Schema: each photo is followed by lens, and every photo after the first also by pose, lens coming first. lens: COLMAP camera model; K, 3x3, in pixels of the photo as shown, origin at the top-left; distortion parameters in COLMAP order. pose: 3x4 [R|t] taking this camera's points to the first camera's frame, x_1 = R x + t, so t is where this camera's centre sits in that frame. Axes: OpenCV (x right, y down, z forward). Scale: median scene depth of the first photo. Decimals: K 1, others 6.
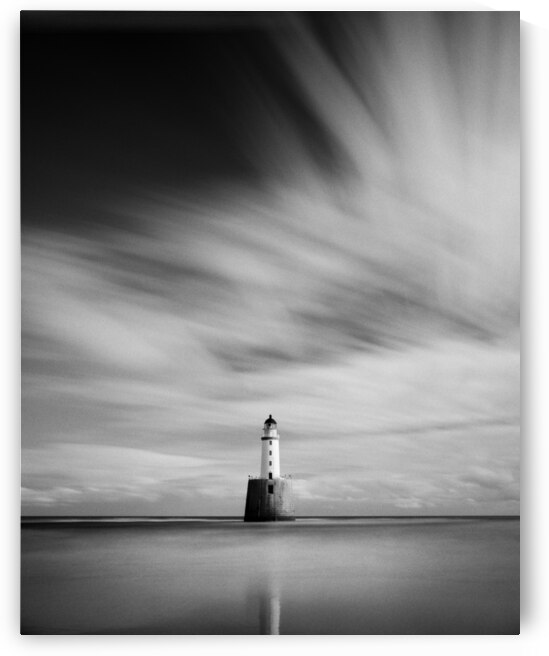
lens RADIAL K [[4917.6, 0, 274.2], [0, 4917.6, 328.6], [0, 0, 1]] dist [-0.594394, 0.000000]
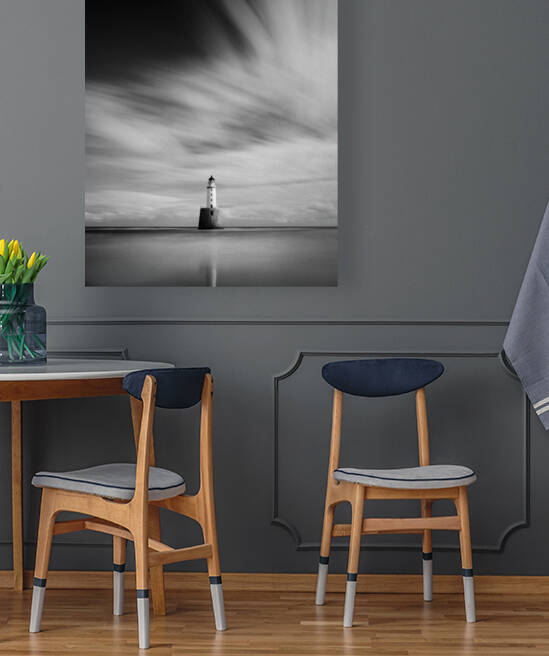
lens RADIAL K [[4917.6, 0, 274.5], [0, 4917.6, 328.4], [0, 0, 1]] dist [-0.594394, 0.000000]
pose [[0.998803, -0.001029, 0.048907, -0.072310], [-0.001362, 0.998806, 0.048838, -0.017643], [-0.048899, -0.048846, 0.997609, -0.978778]]
